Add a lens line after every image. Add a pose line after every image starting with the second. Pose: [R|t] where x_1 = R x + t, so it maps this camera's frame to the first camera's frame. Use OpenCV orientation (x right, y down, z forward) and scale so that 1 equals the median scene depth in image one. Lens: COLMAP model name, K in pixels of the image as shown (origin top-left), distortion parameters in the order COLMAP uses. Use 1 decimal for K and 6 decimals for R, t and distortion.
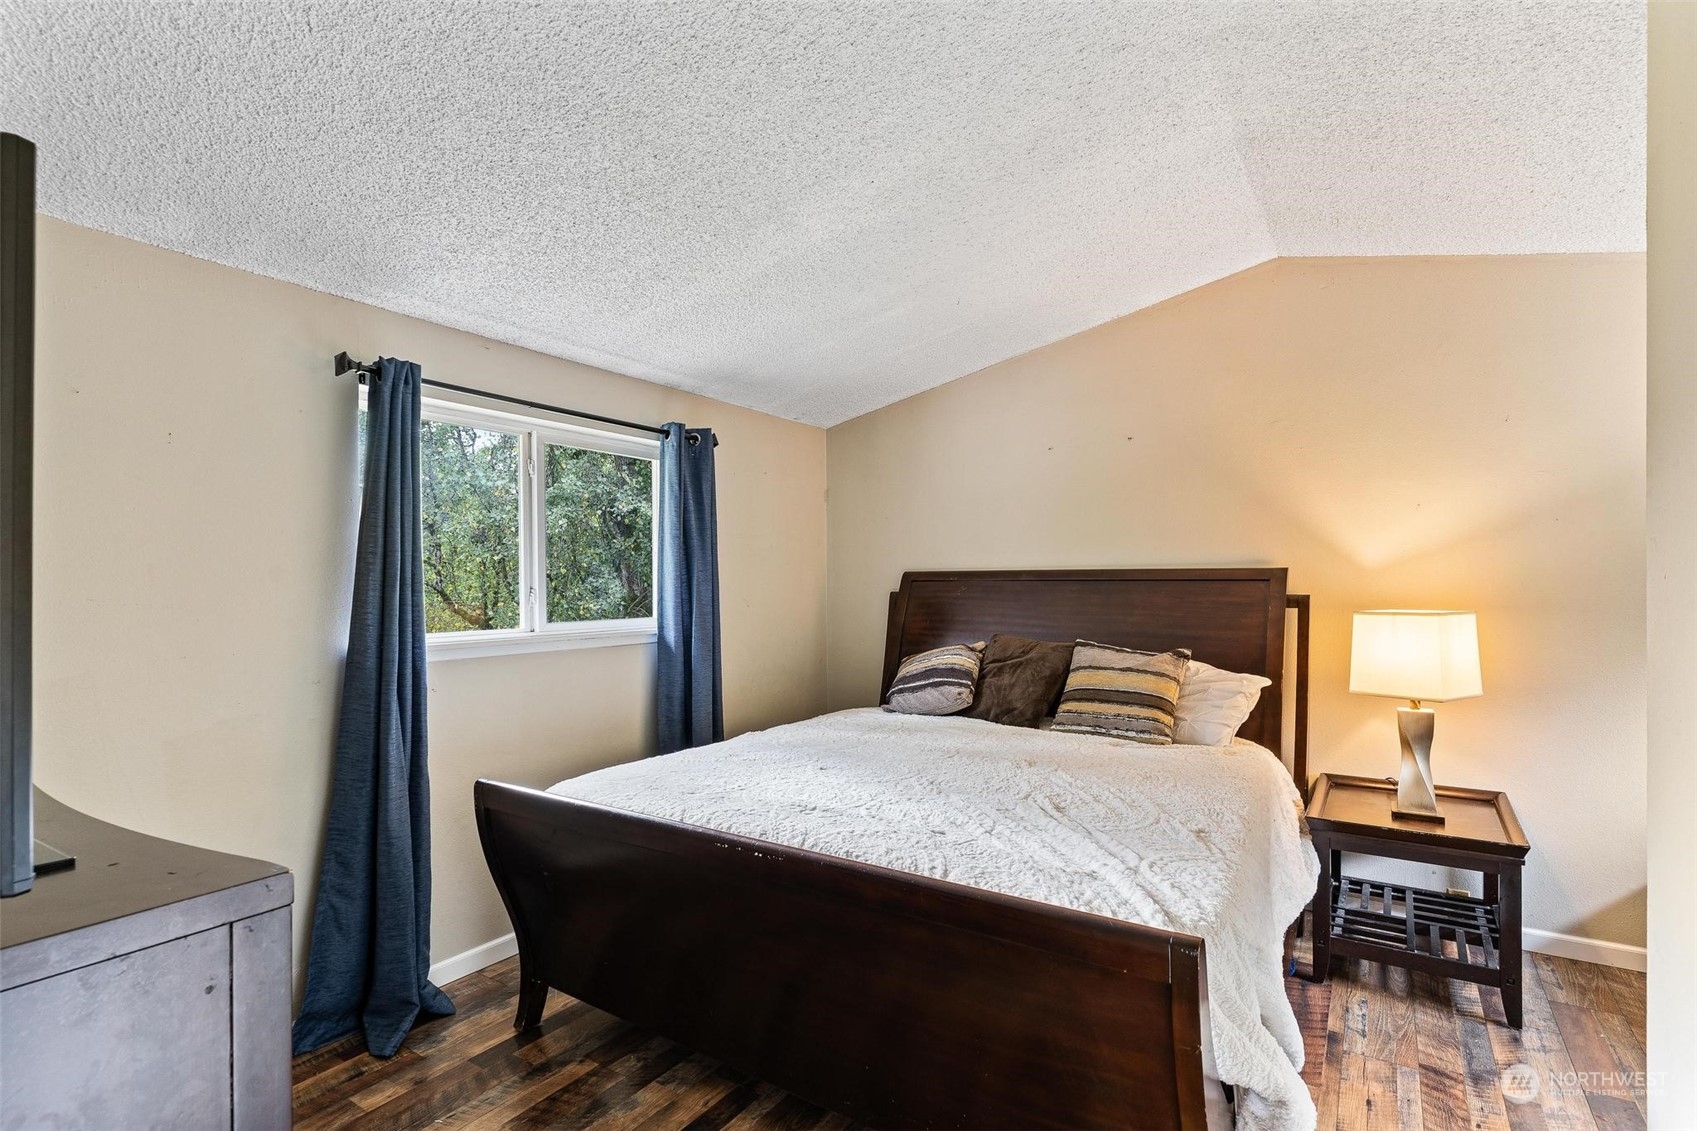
lens RADIAL K [[823.4, 0, 847.3], [0, 823.4, 577.6], [0, 0, 1]] dist [0.013574, -0.002342]
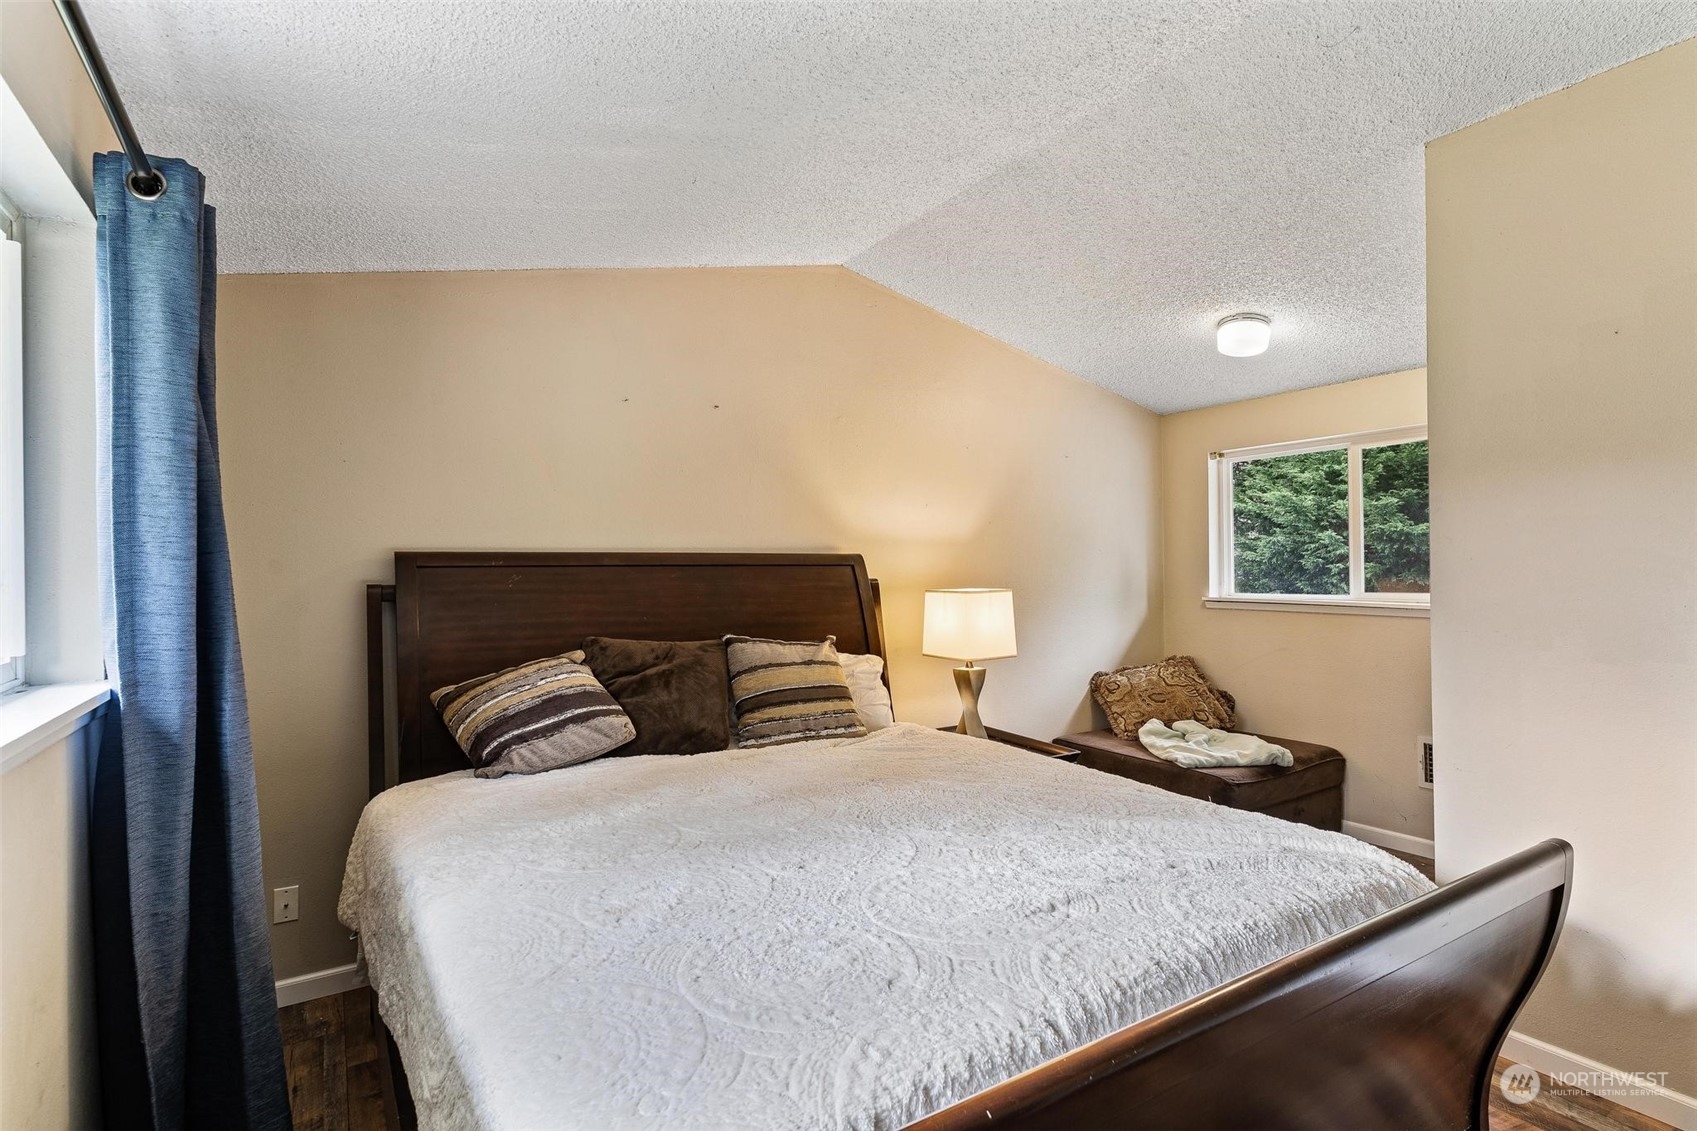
lens RADIAL K [[823.4, 0, 852.0], [0, 823.4, 562.5], [0, 0, 1]] dist [0.013574, -0.002342]
pose [[0.412911, 0.006946, 0.910745, -0.467228], [-0.001904, 0.999975, -0.006763, 0.006337], [-0.910769, 0.001058, 0.412914, 0.573303]]
